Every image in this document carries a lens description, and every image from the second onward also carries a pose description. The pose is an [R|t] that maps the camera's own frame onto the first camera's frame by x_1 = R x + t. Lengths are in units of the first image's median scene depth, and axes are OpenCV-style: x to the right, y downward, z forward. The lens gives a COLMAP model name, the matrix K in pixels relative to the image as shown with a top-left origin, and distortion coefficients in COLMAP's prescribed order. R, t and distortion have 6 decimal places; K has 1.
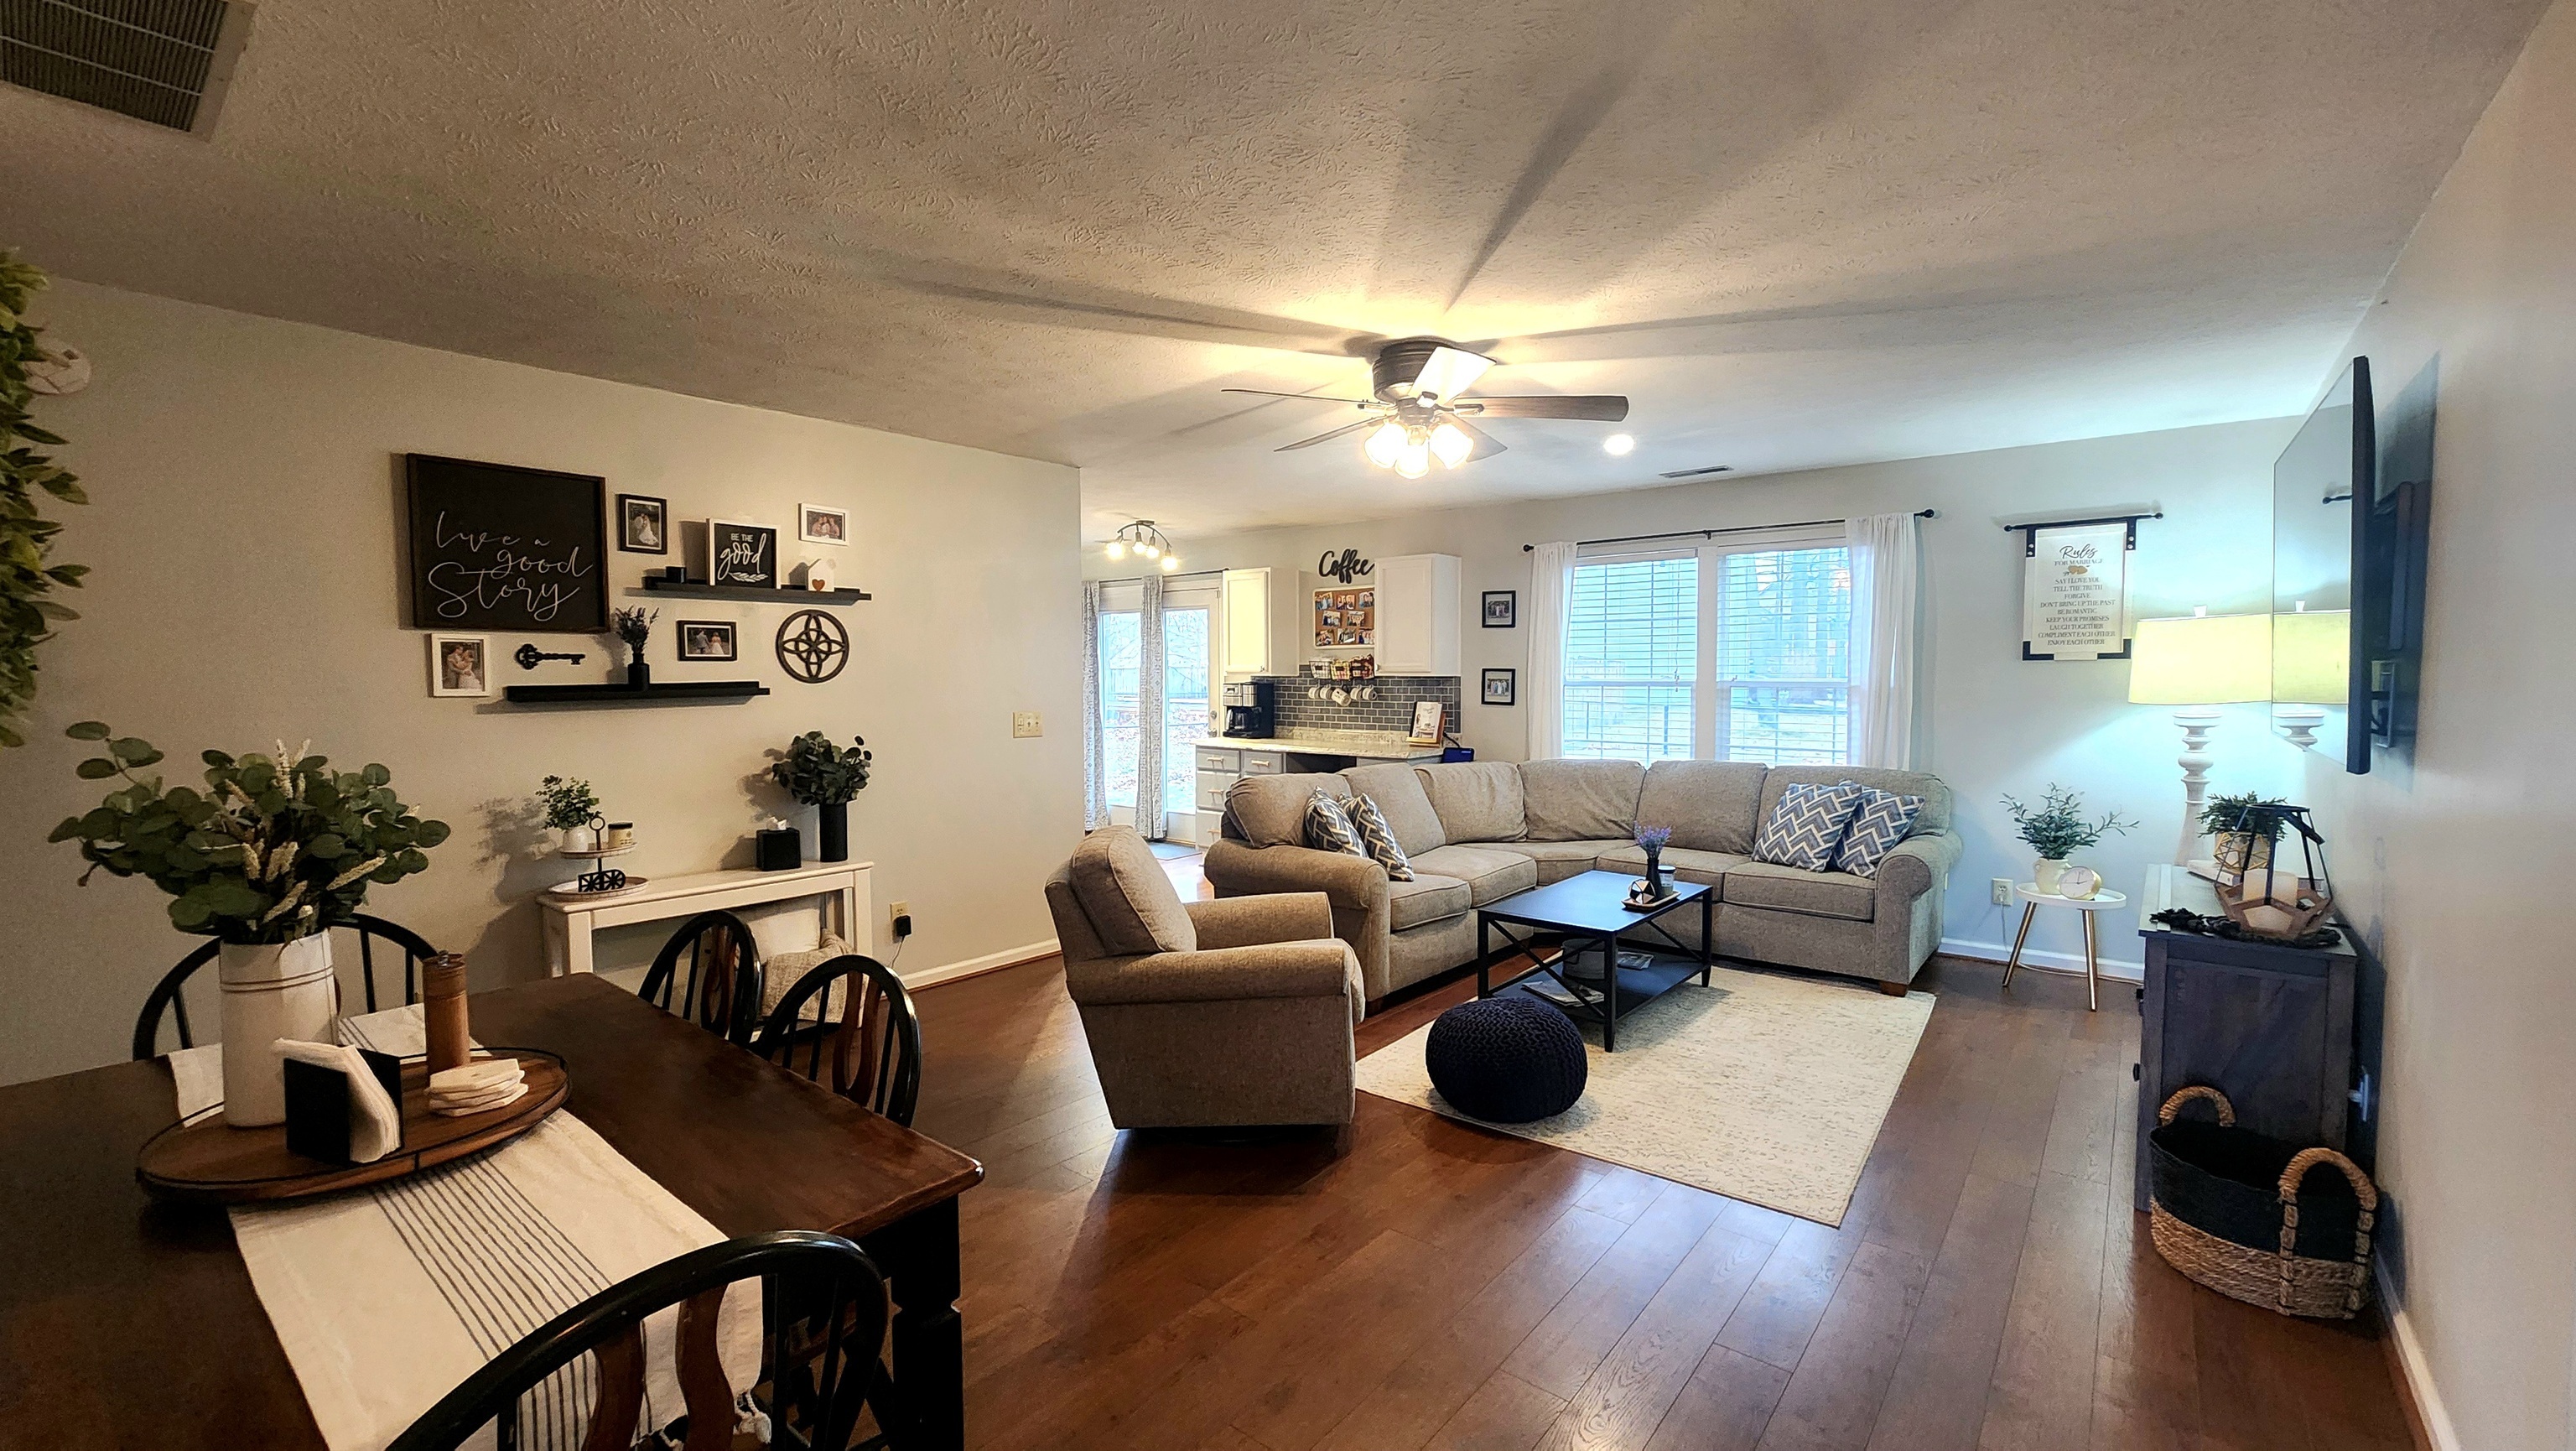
lens RADIAL K [[1063.3, 0, 1277.0], [0, 1063.3, 728.9], [0, 0, 1]] dist [-0.000234, 0.000912]
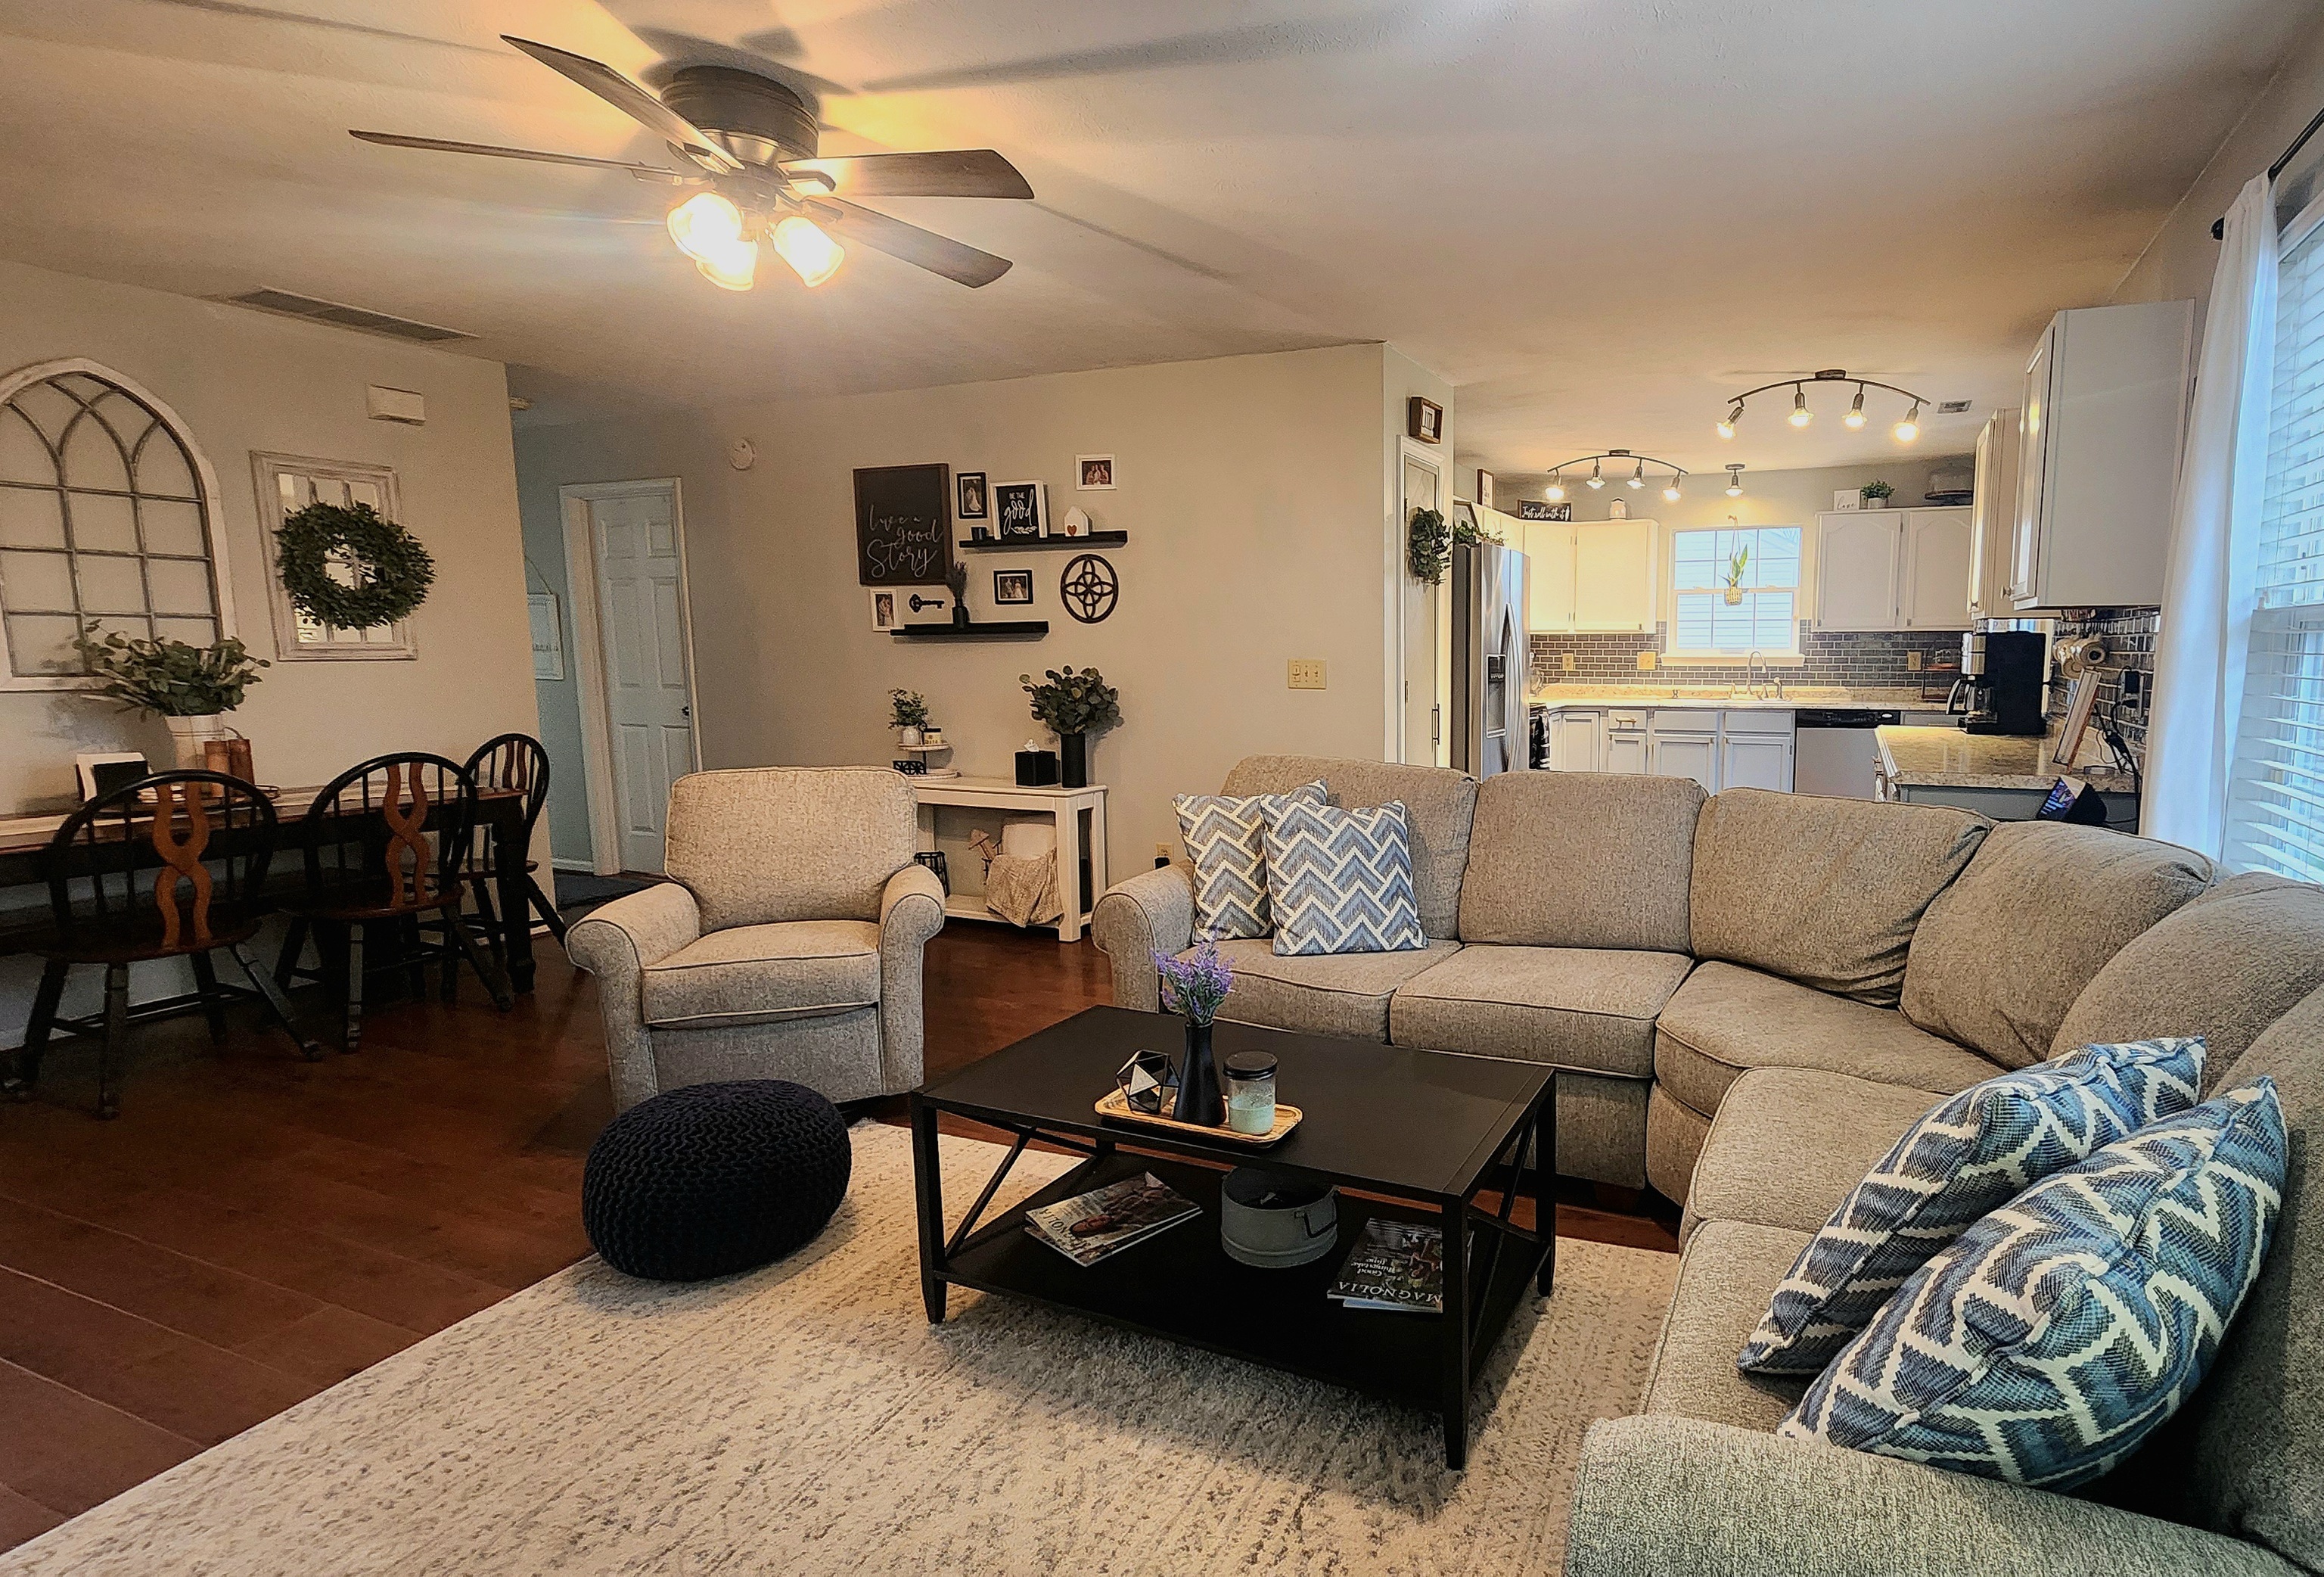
lens RADIAL K [[1153.5, 0, 1398.6], [0, 1153.5, 792.7], [0, 0, 1]] dist [0.002580, 0.001085]
pose [[0.311916, 0.127963, -0.941453, 0.832671], [-0.051121, 0.991714, 0.117857, -0.027811], [0.948733, 0.011367, 0.315873, 0.979188]]
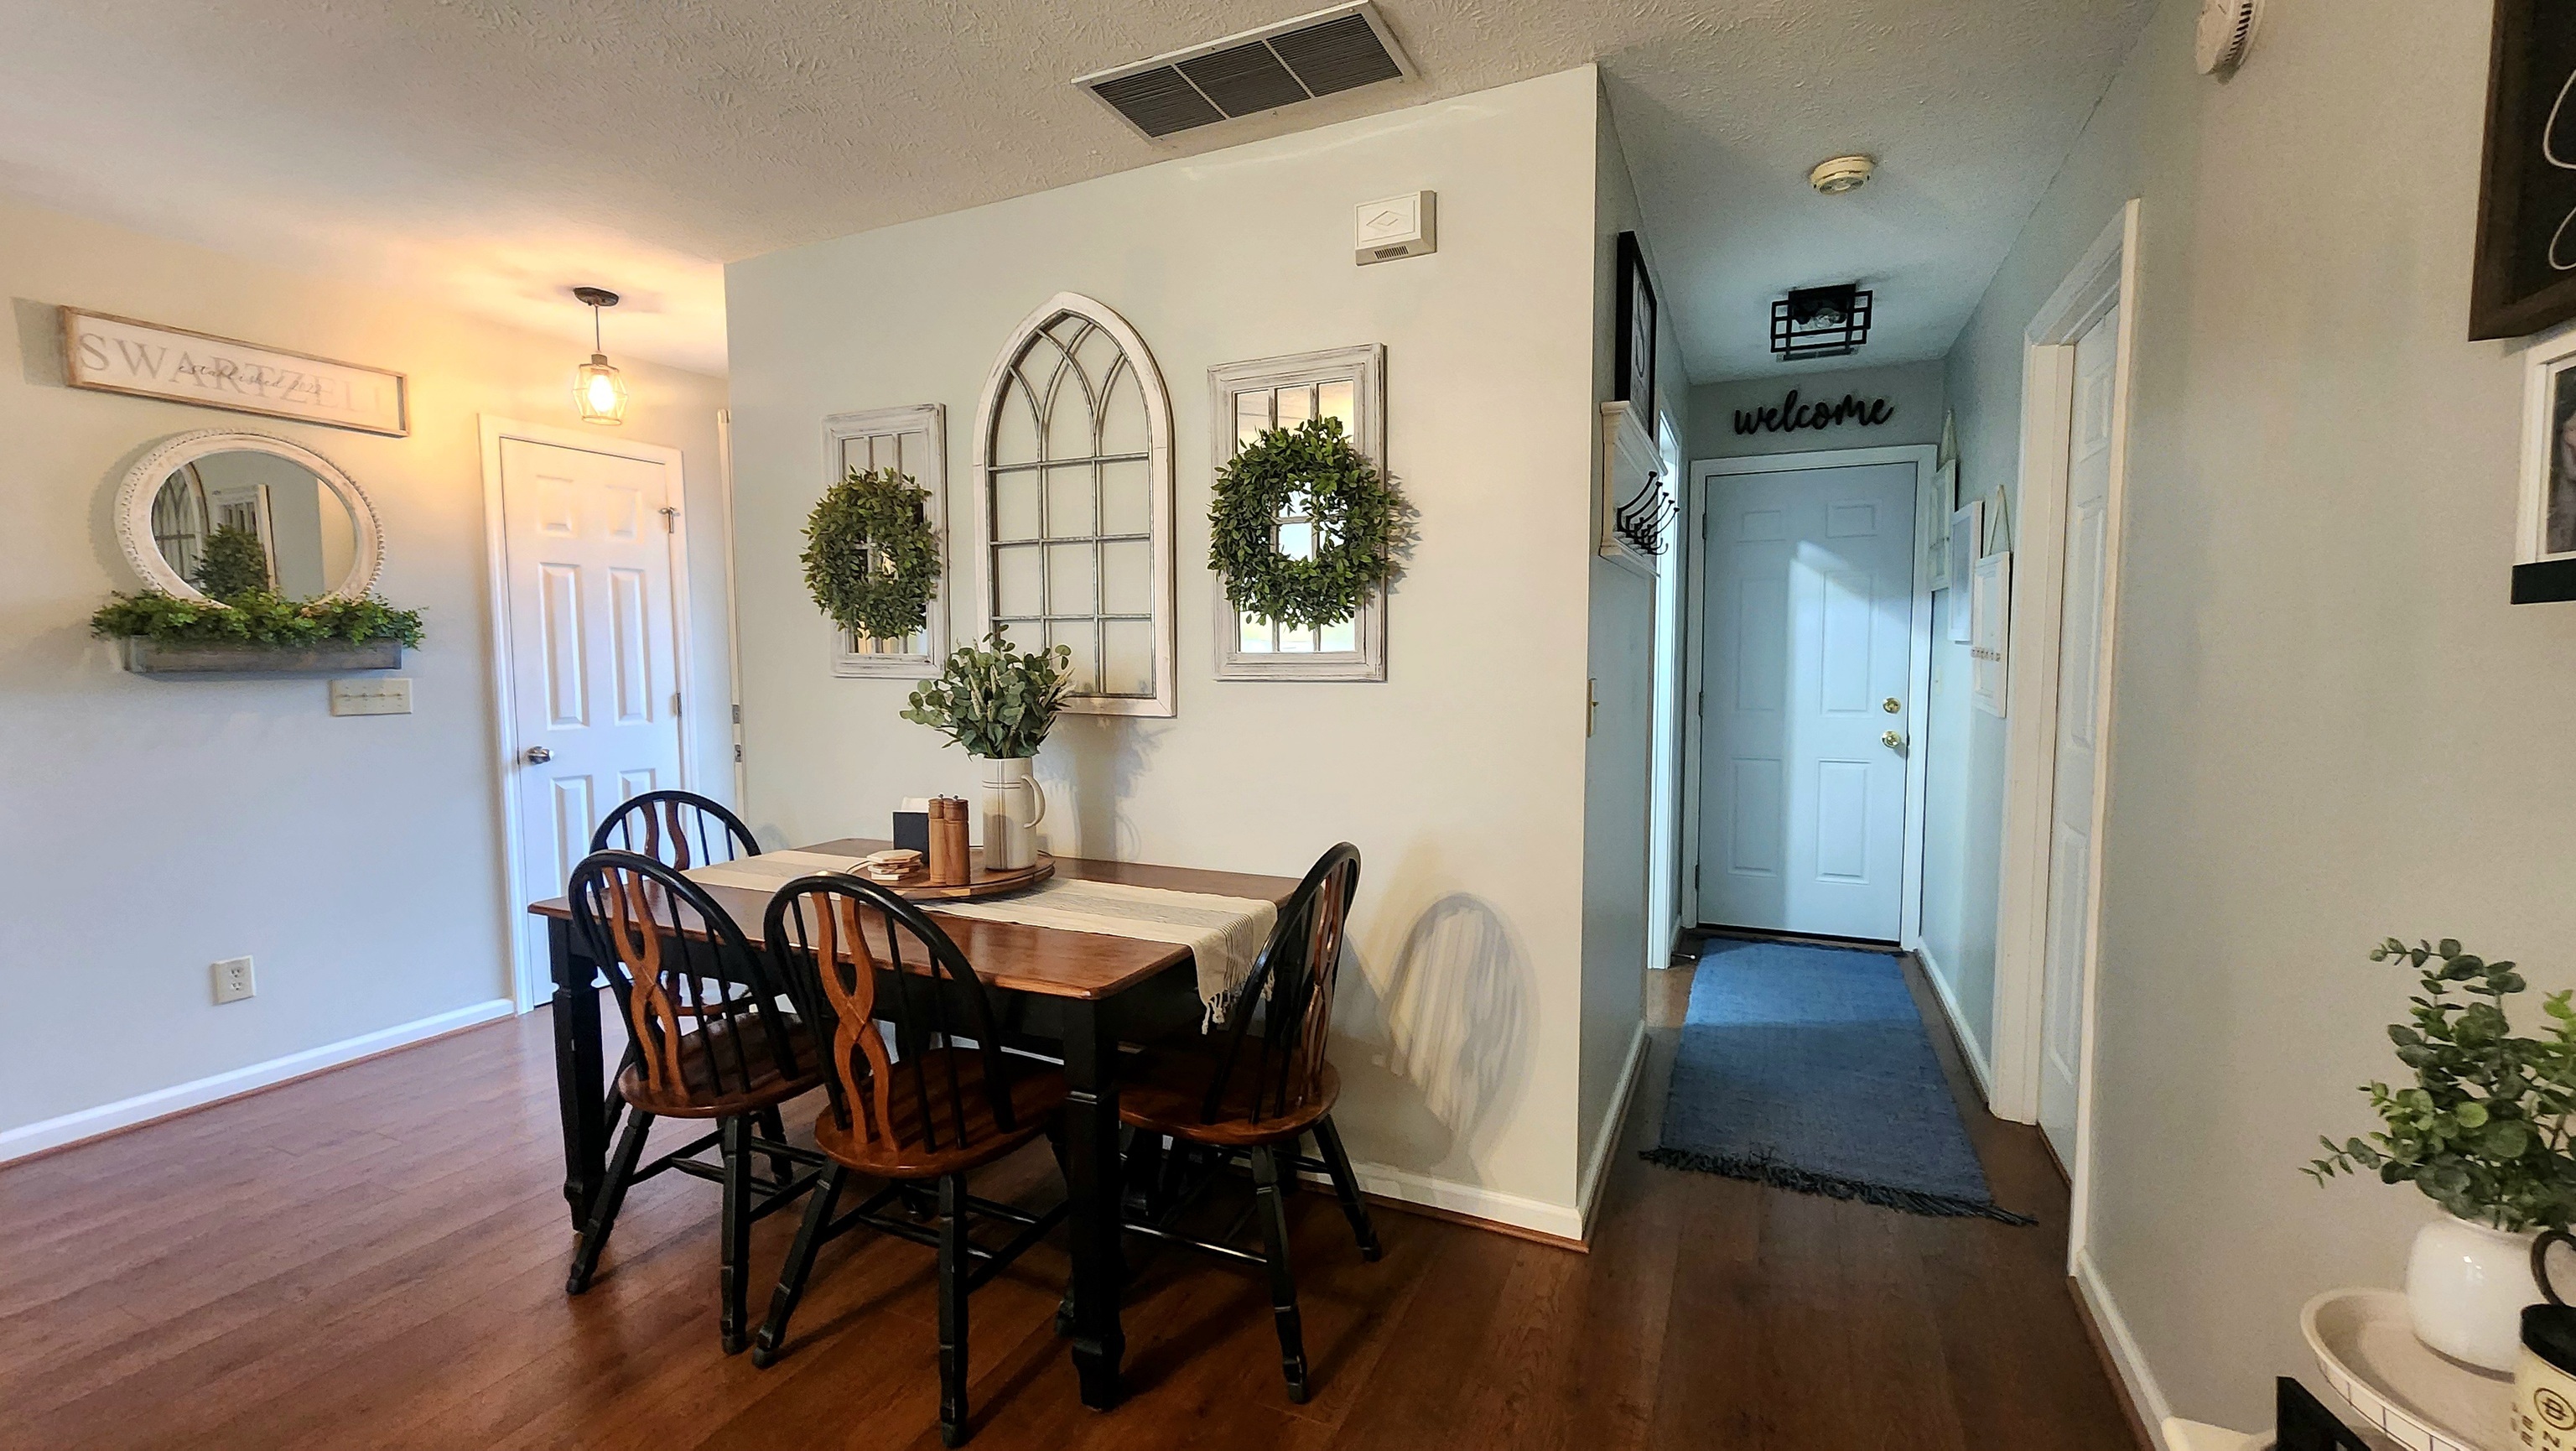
lens RADIAL K [[1063.3, 0, 1280.6], [0, 1063.3, 746.2], [0, 0, 1]] dist [-0.000234, 0.000912]
pose [[-0.968202, 0.033833, -0.247871, -0.339028], [-0.001485, 0.990018, 0.140934, -0.021795], [0.250165, 0.136821, -0.958487, 0.980365]]
